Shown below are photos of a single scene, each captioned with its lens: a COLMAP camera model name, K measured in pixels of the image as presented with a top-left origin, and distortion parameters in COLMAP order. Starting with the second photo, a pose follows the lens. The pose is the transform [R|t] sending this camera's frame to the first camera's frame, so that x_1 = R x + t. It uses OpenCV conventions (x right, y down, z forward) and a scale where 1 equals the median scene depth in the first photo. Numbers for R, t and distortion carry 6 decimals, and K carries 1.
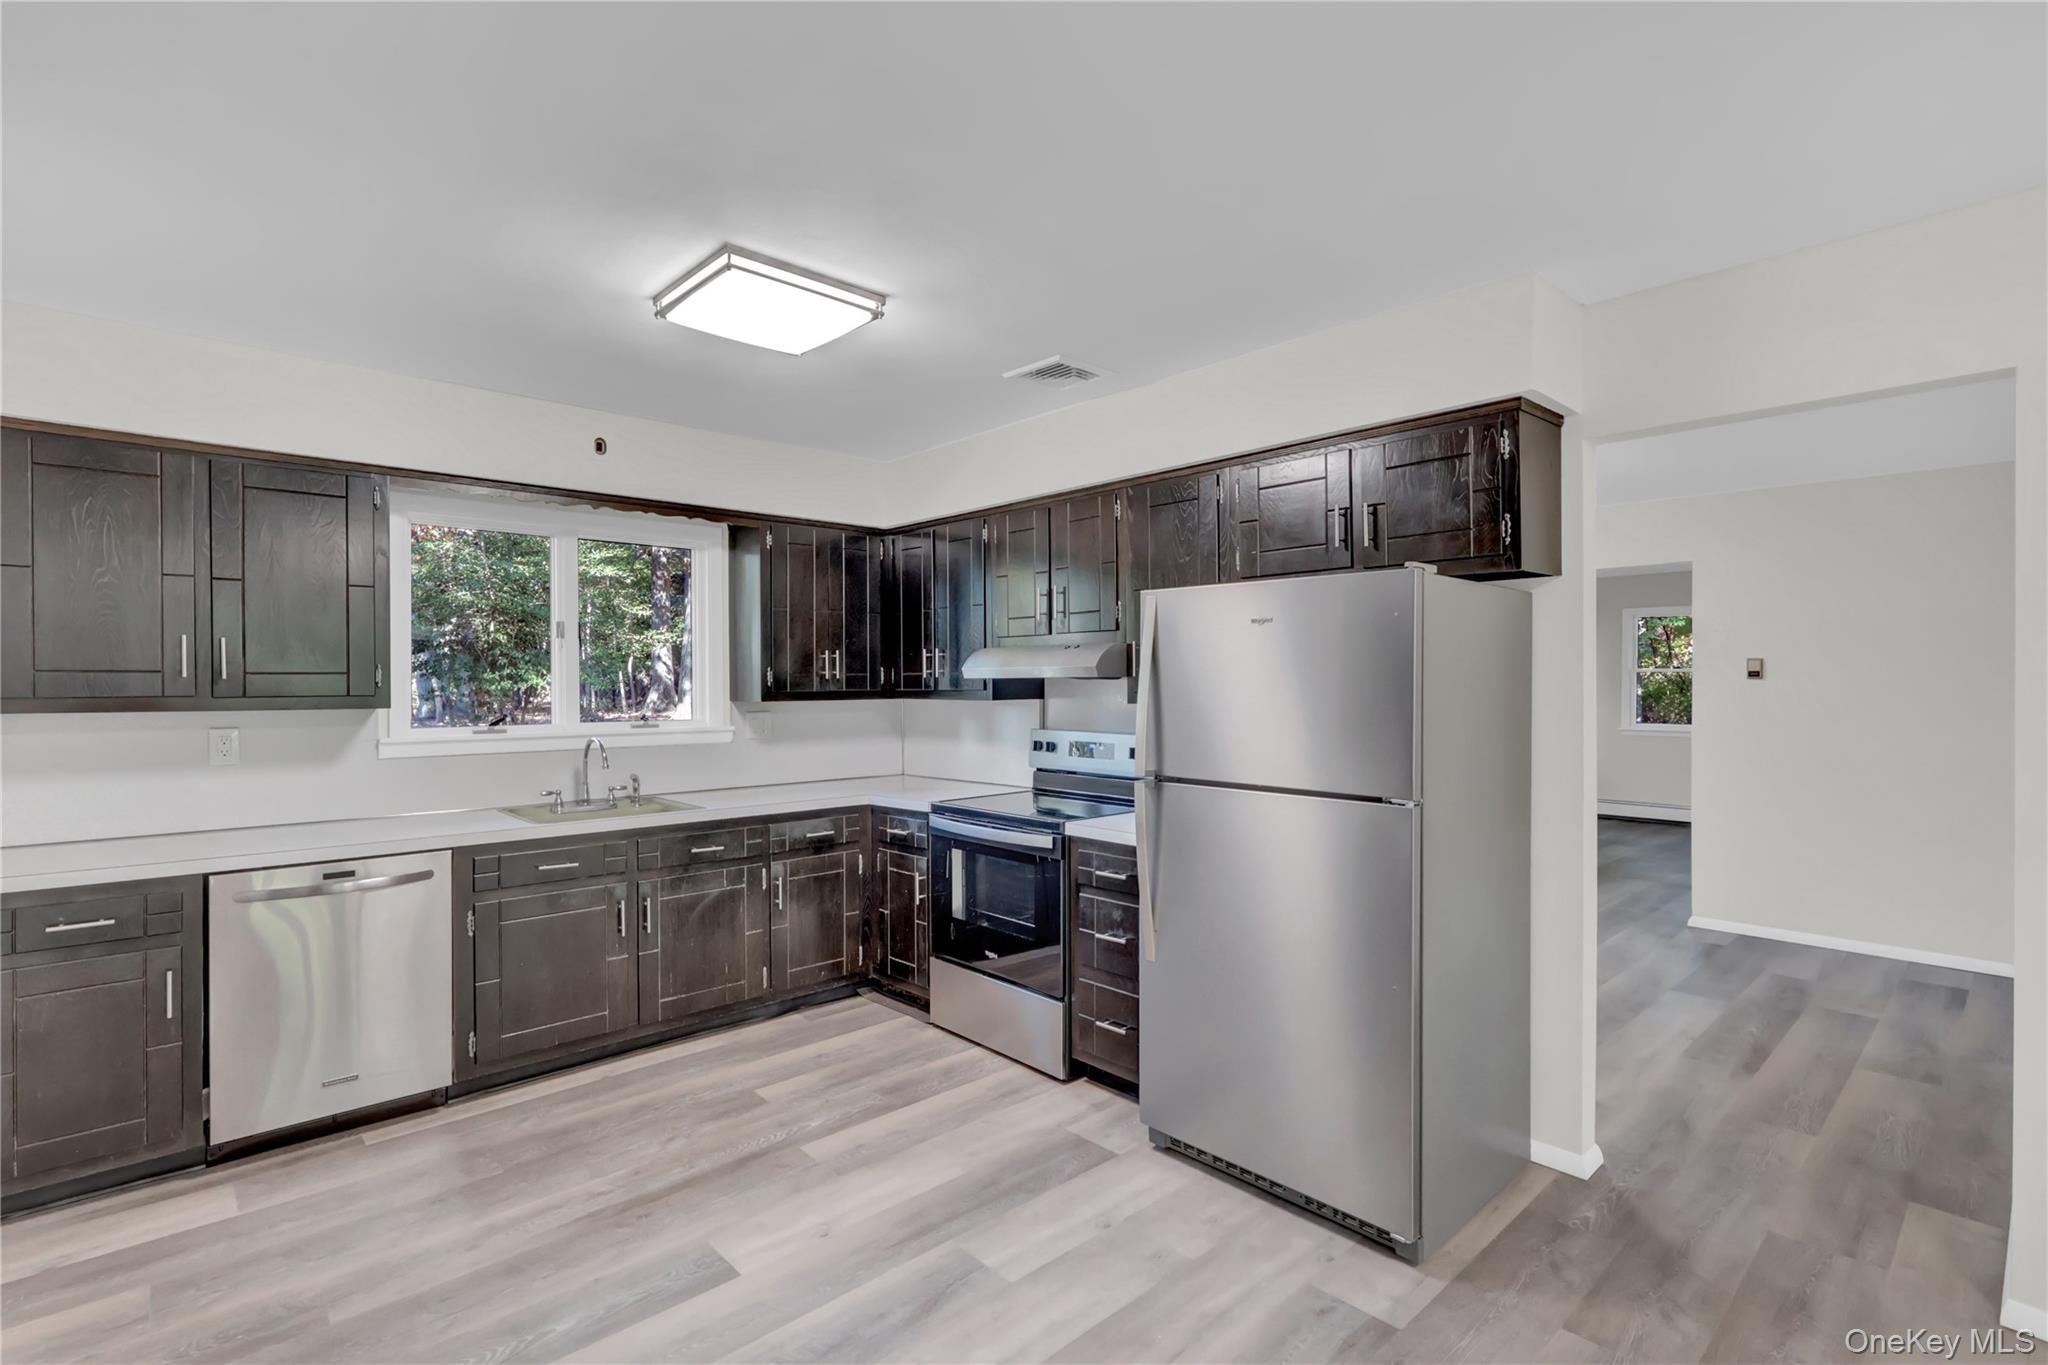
lens RADIAL K [[945.3, 0, 1029.1], [0, 945.3, 686.5], [0, 0, 1]] dist [-0.001547, 0.000018]
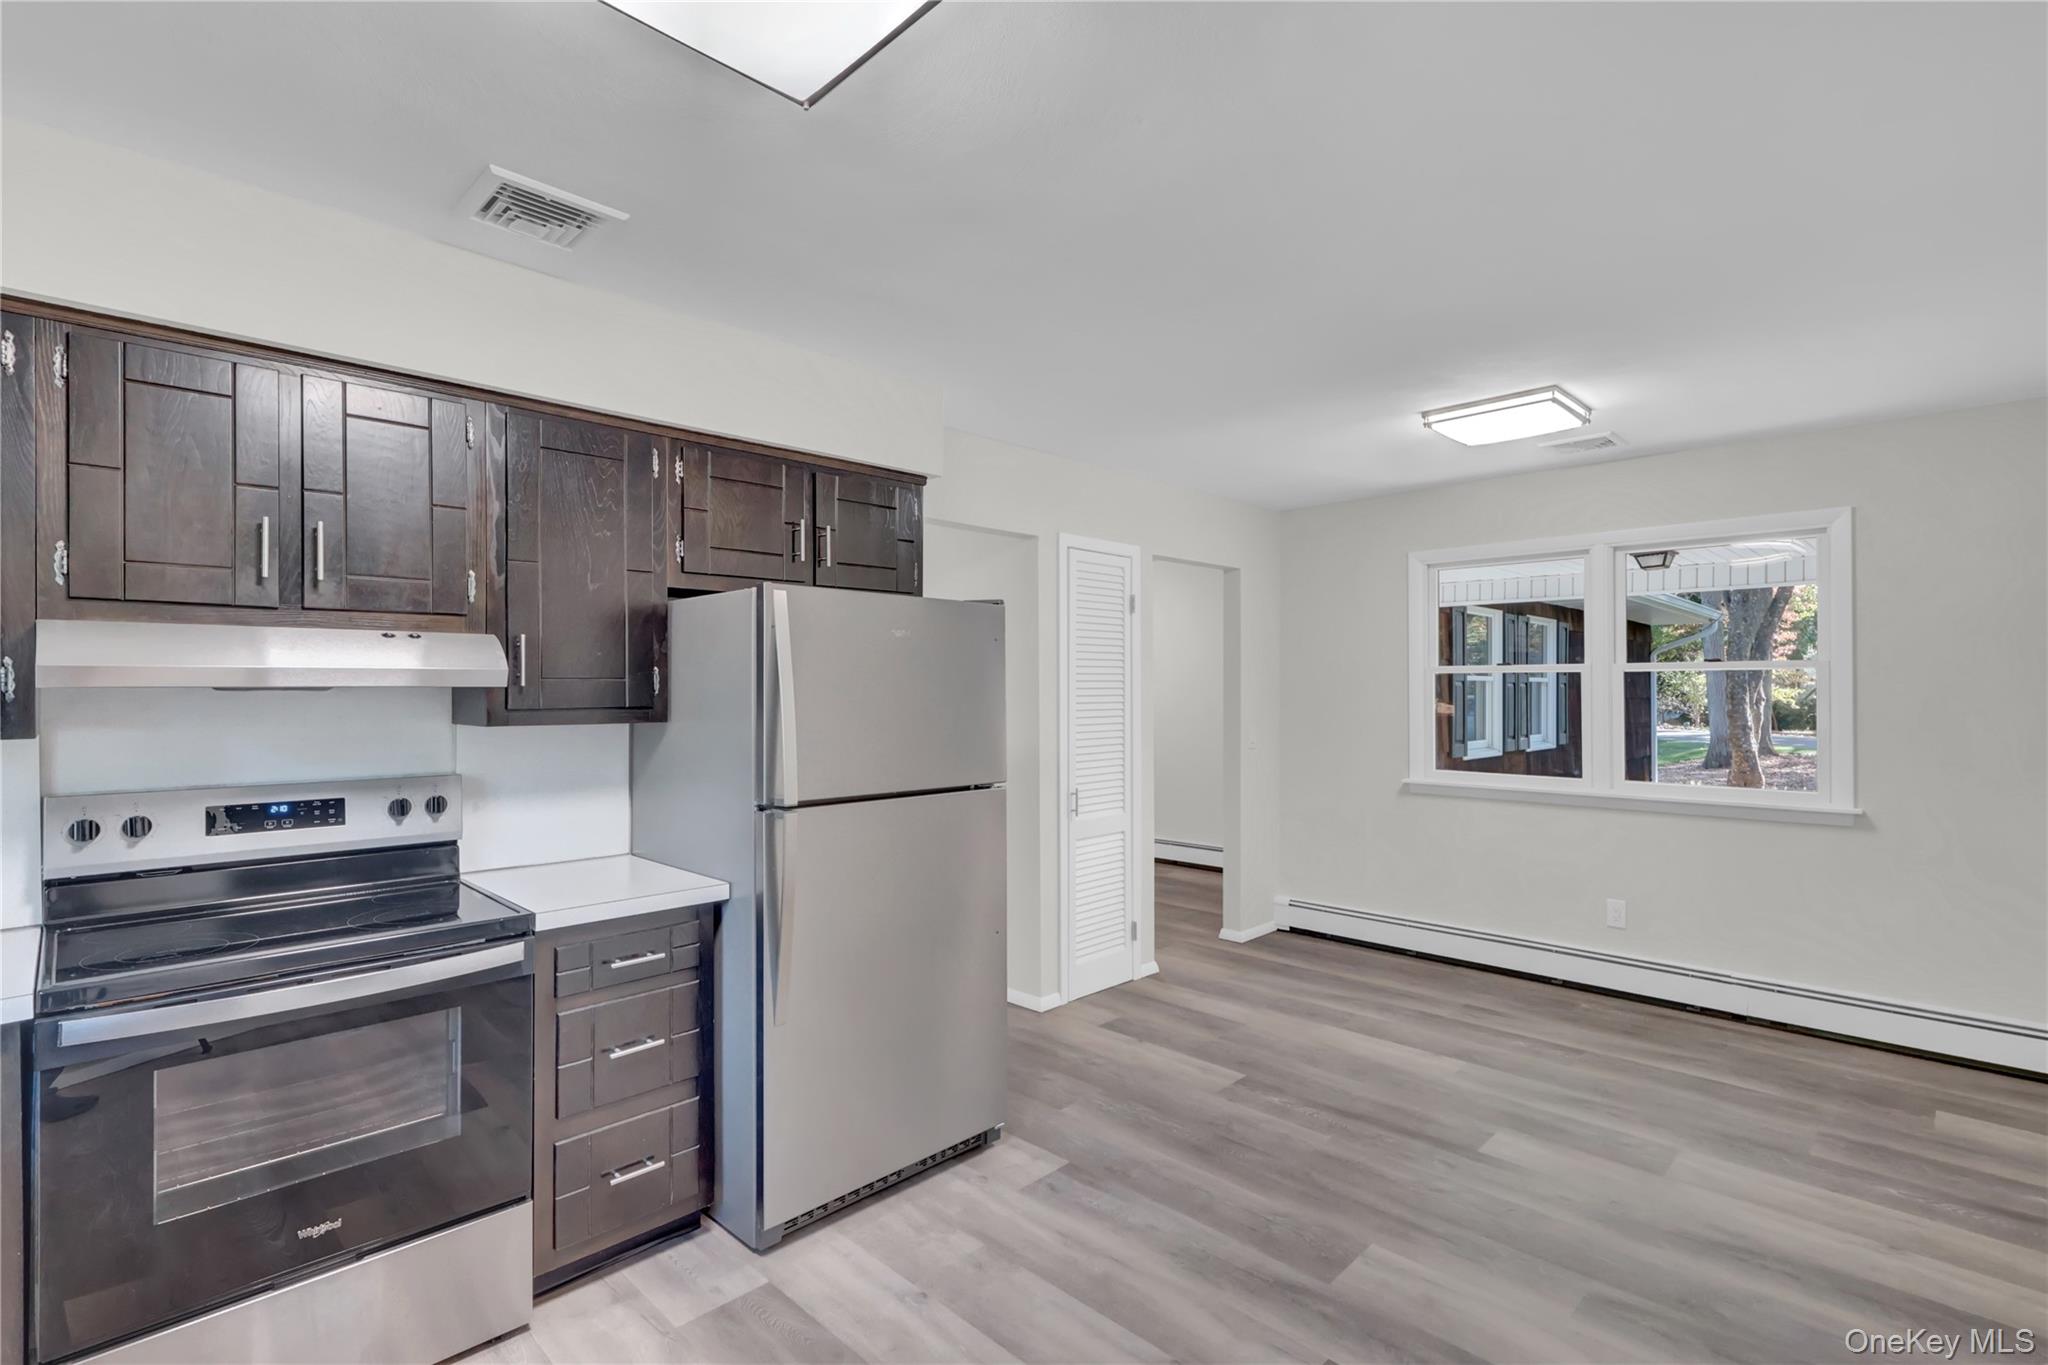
lens RADIAL K [[945.3, 0, 1018.1], [0, 945.3, 682.0], [0, 0, 1]] dist [-0.001547, 0.000018]
pose [[-0.032657, 0.009271, 0.999424, -0.658775], [0.007407, 0.999932, -0.009034, -0.005229], [-0.999439, 0.007108, -0.032724, 0.742870]]
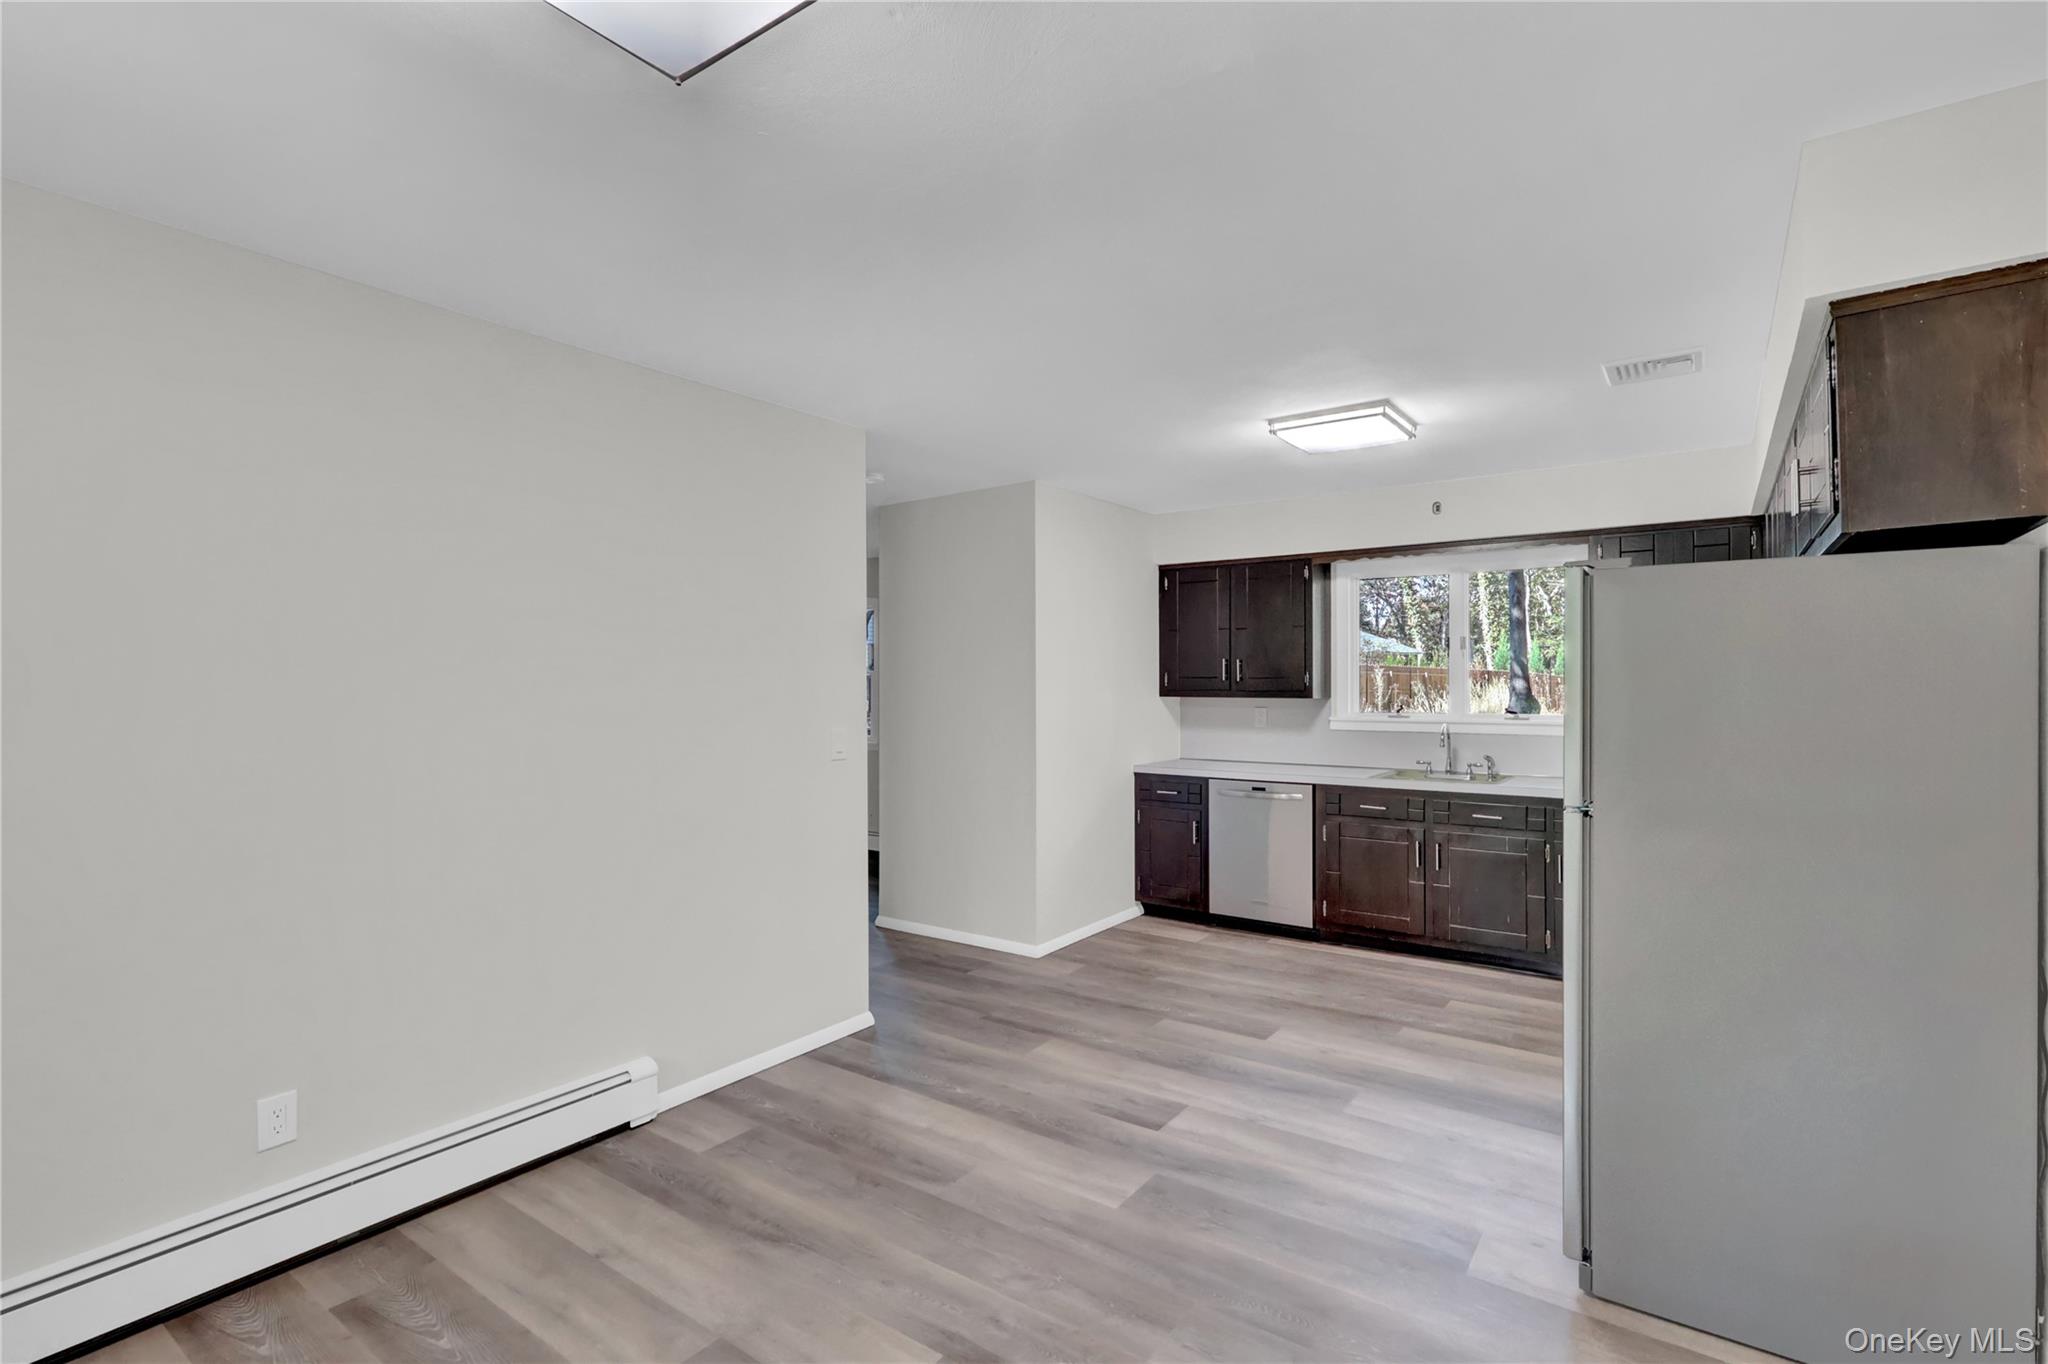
lens RADIAL K [[945.3, 0, 1031.7], [0, 945.3, 684.6], [0, 0, 1]] dist [-0.001547, 0.000018]
pose [[0.205661, 0.001947, -0.978621, 0.906259], [-0.001193, 0.999998, 0.001739, -0.004108], [0.978623, 0.000810, 0.205663, 0.186877]]
